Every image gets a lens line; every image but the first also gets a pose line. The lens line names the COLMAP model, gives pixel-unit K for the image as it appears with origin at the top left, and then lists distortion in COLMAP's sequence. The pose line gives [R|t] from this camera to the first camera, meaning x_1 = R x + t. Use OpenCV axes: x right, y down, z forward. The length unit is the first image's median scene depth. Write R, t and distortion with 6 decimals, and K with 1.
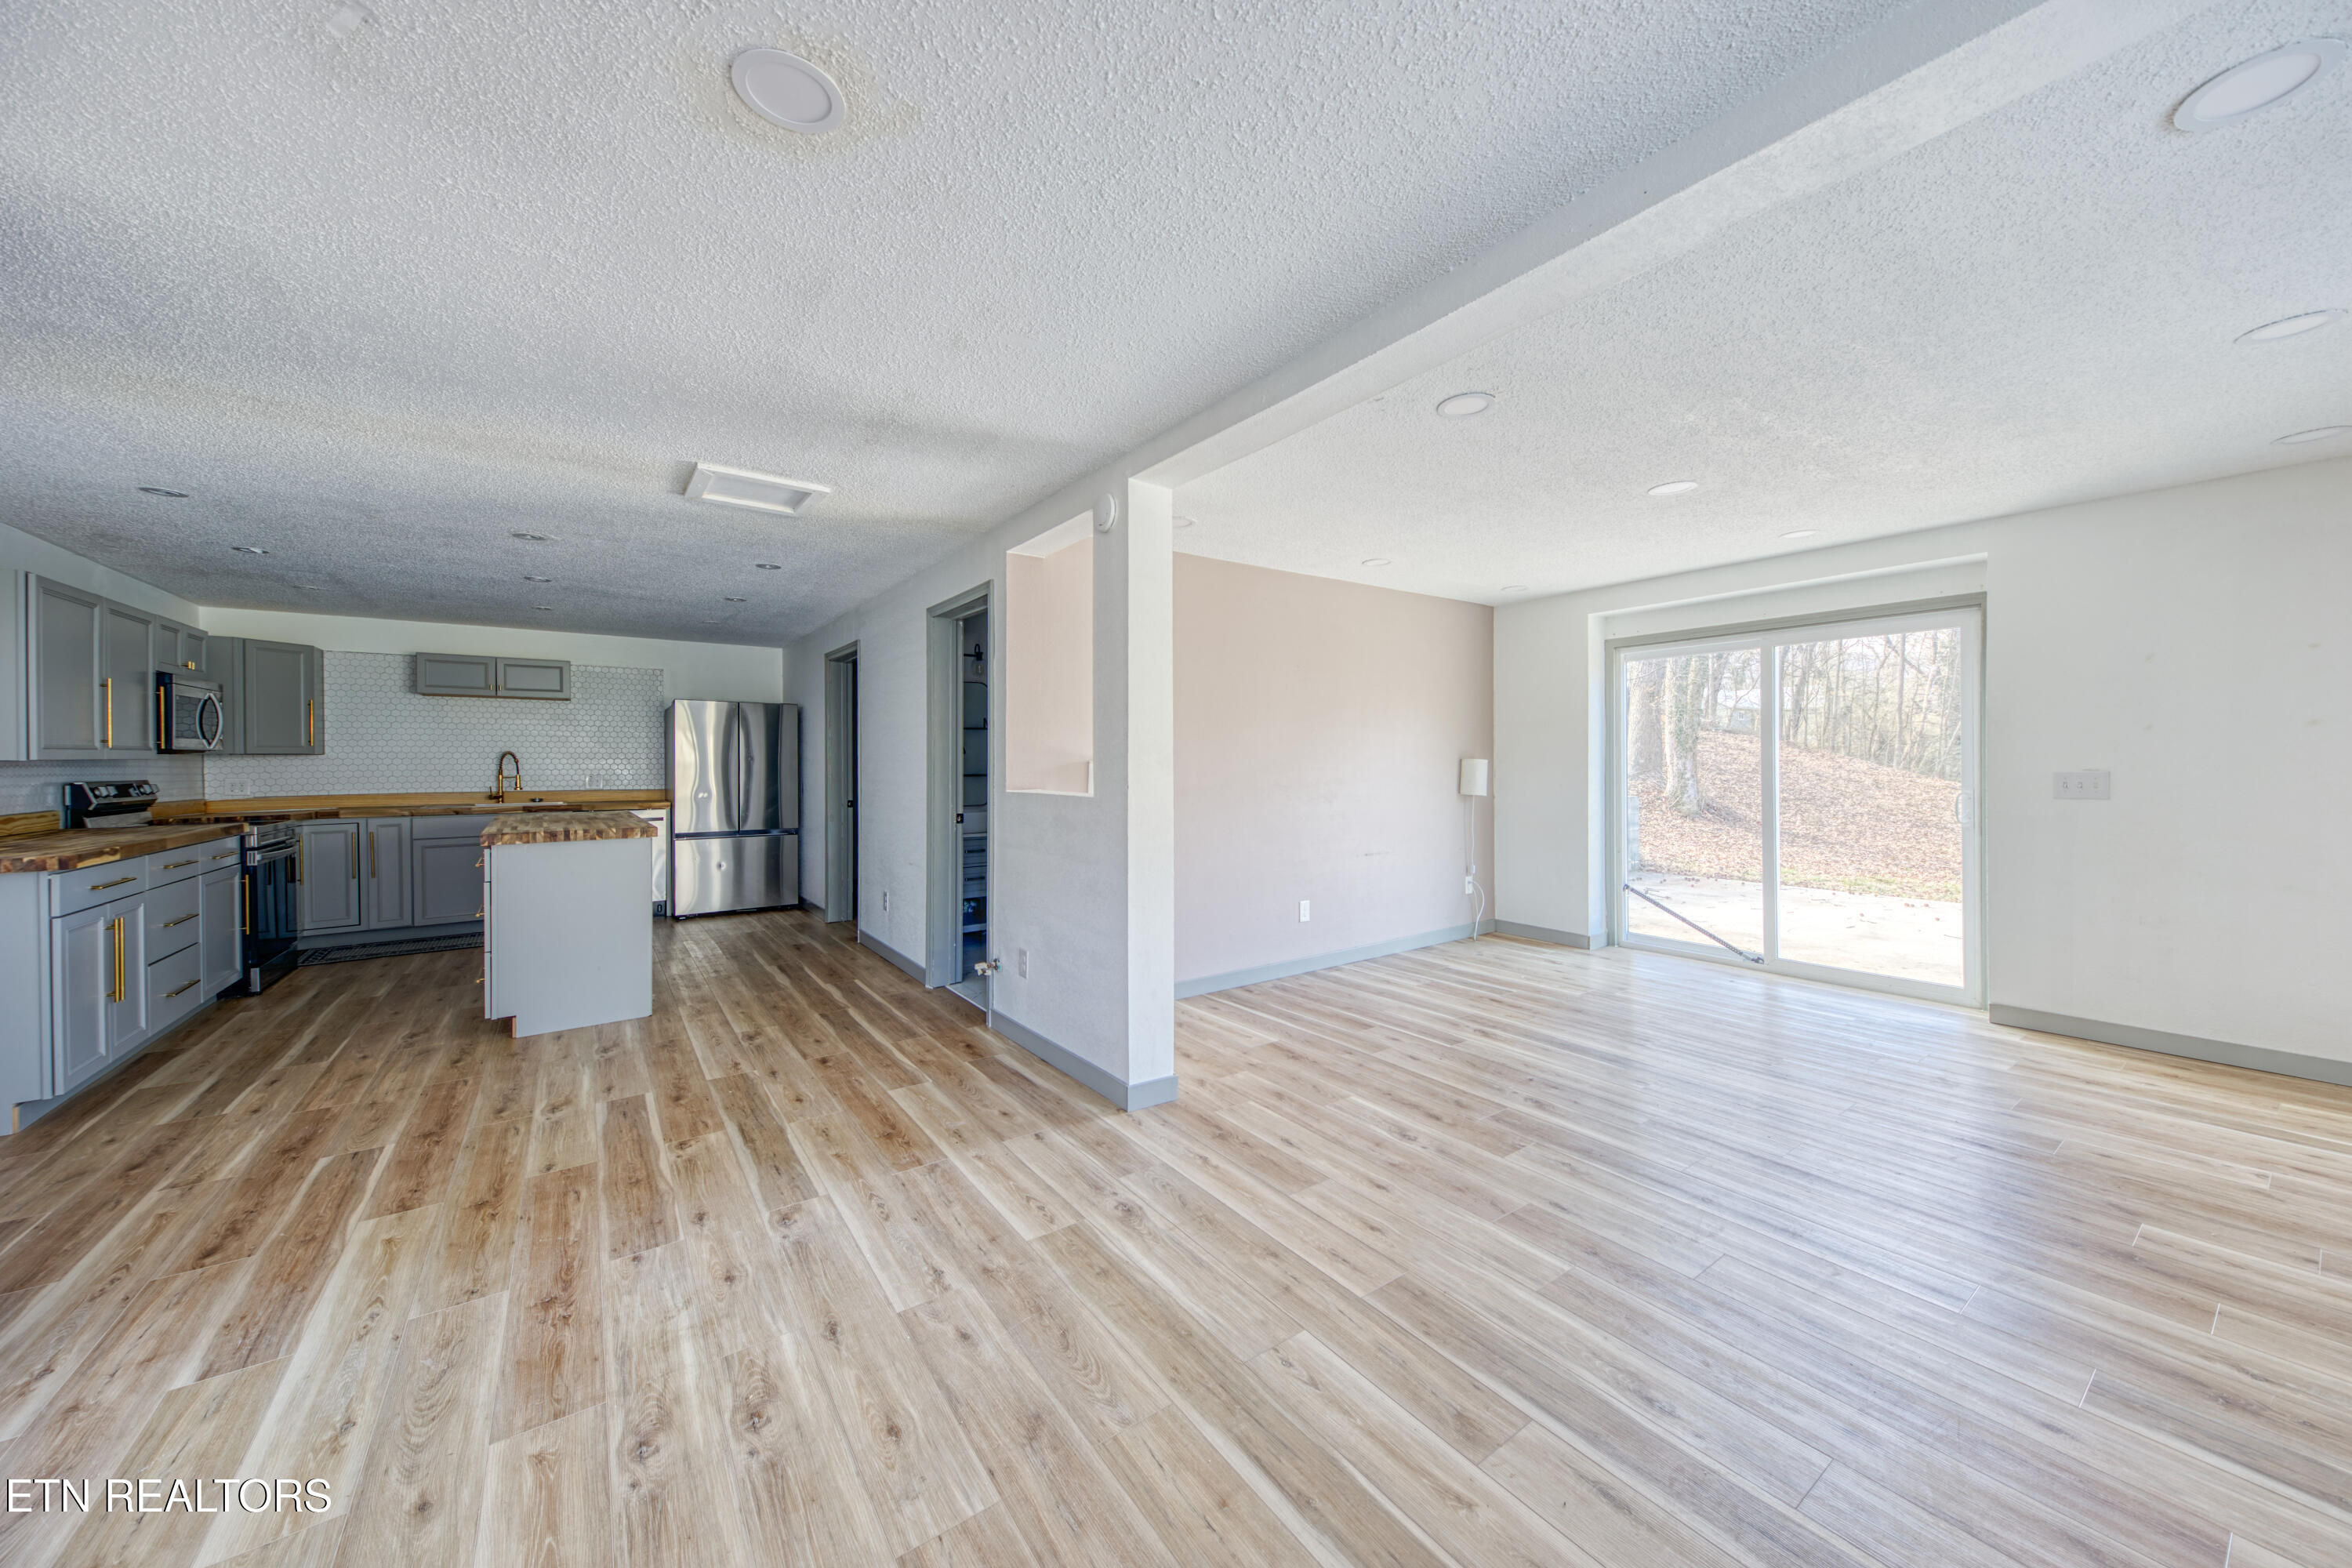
lens RADIAL K [[823.0, 0, 1186.6], [0, 823.0, 759.7], [0, 0, 1]] dist [0.010515, -0.002988]
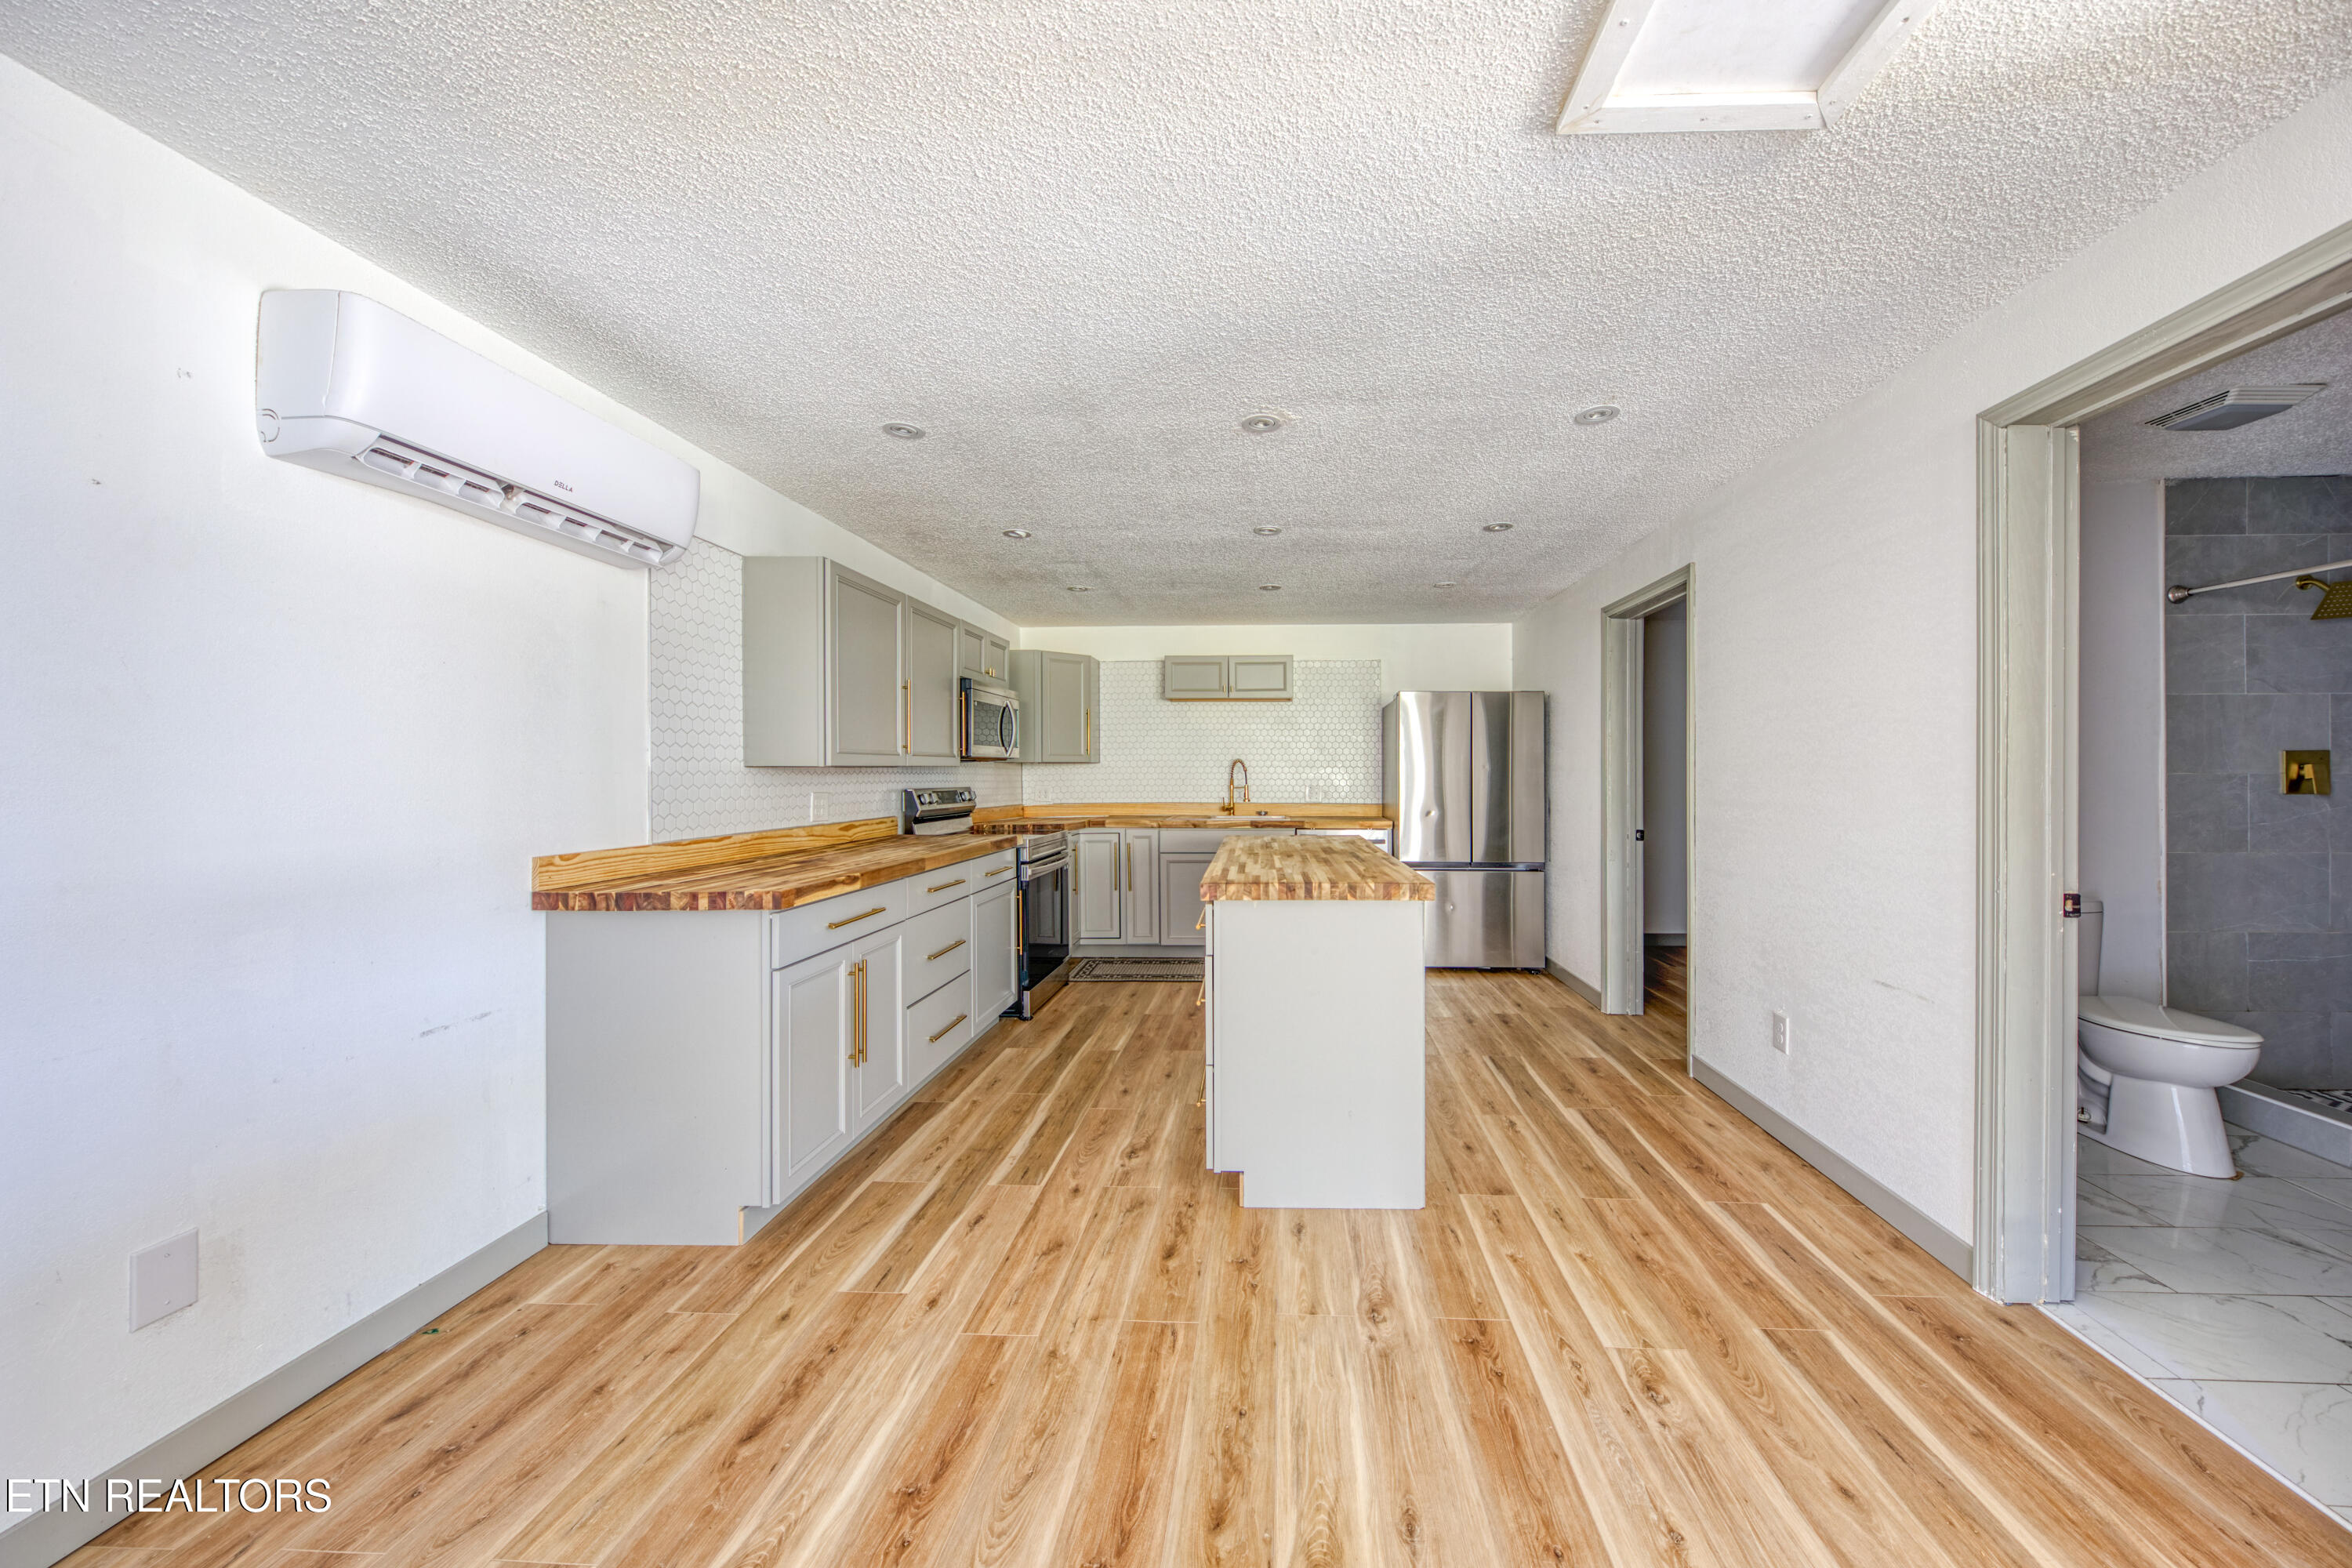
lens RADIAL K [[823.0, 0, 1183.9], [0, 823.0, 777.2], [0, 0, 1]] dist [0.010515, -0.002988]
pose [[0.727452, 0.006828, -0.686125, -0.373599], [-0.001741, 0.999966, 0.008105, 0.003874], [0.686156, -0.004701, 0.727439, 0.463419]]
